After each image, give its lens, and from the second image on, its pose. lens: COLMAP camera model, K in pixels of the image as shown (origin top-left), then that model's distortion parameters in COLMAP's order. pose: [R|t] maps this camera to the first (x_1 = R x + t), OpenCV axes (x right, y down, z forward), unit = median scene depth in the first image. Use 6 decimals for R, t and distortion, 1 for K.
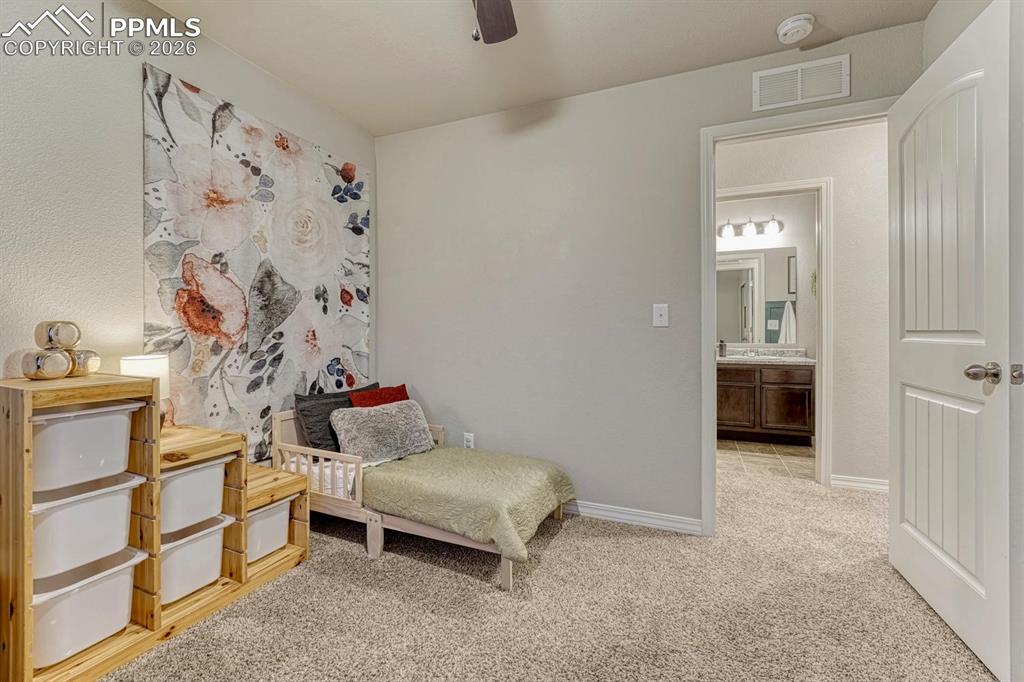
lens RADIAL K [[440.5, 0, 509.4], [0, 440.5, 333.0], [0, 0, 1]] dist [-0.008781, 0.003608]
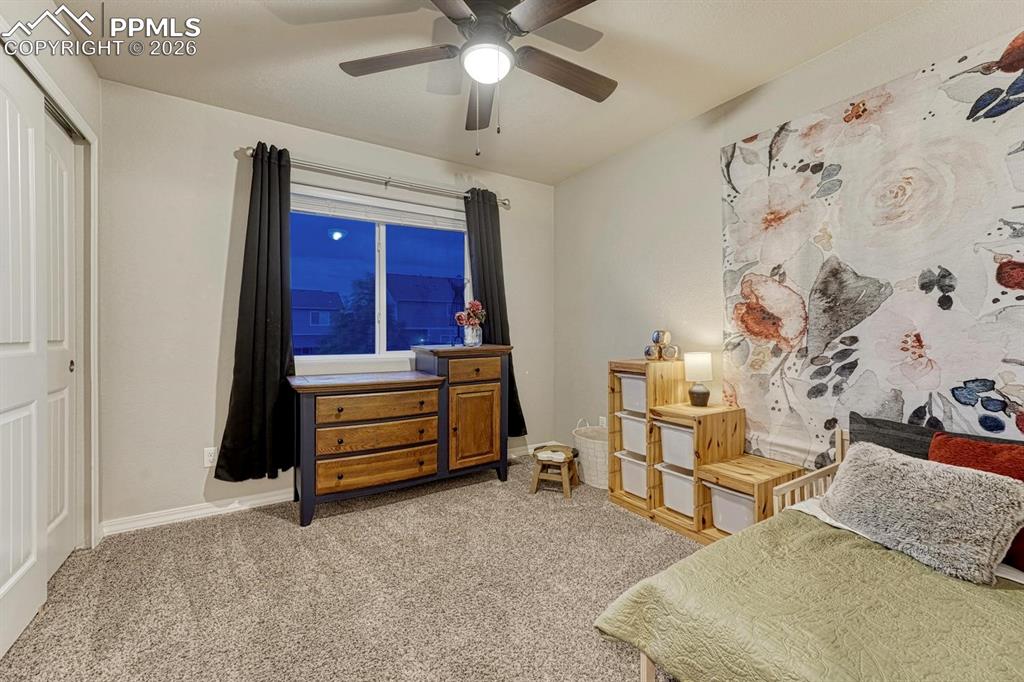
lens RADIAL K [[421.7, 0, 514.0], [0, 421.7, 339.5], [0, 0, 1]] dist [-0.006841, 0.001183]
pose [[-0.572969, 0.010099, -0.819515, 0.553699], [0.000311, 0.999927, 0.012105, -0.007162], [0.819577, 0.006681, -0.572930, 0.984569]]
